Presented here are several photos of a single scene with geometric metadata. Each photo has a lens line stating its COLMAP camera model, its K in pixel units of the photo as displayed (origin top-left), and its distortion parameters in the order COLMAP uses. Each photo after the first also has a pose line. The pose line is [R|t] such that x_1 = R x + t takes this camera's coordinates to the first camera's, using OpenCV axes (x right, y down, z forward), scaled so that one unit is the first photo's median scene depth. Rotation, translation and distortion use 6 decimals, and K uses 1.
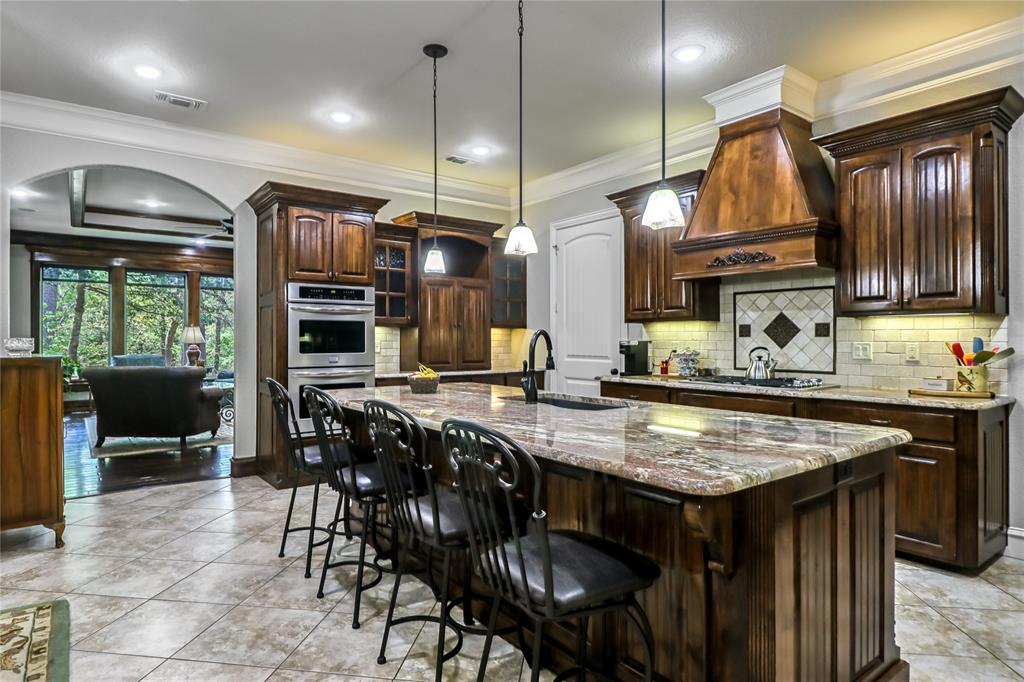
lens RADIAL K [[576.3, 0, 496.7], [0, 576.3, 338.0], [0, 0, 1]] dist [-0.003329, -0.003299]
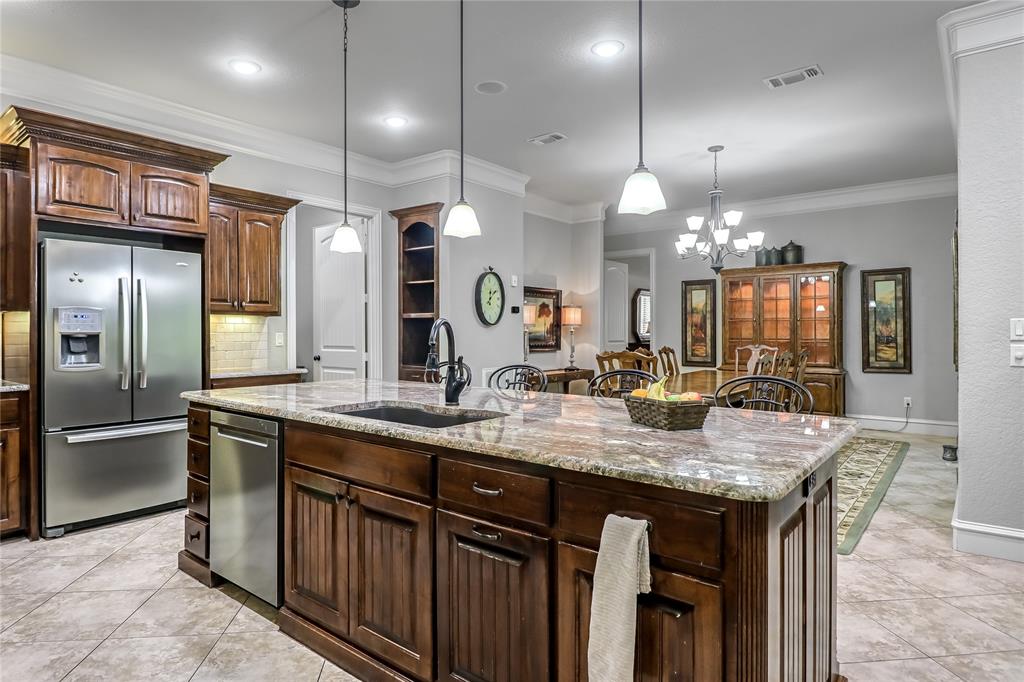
lens RADIAL K [[583.0, 0, 500.7], [0, 583.0, 331.0], [0, 0, 1]] dist [0.001811, -0.001950]
pose [[-0.966839, 0.002013, -0.255378, 0.135882], [0.002125, 0.999998, -0.000163, 0.001741], [0.255377, -0.000700, -0.966841, 1.189186]]
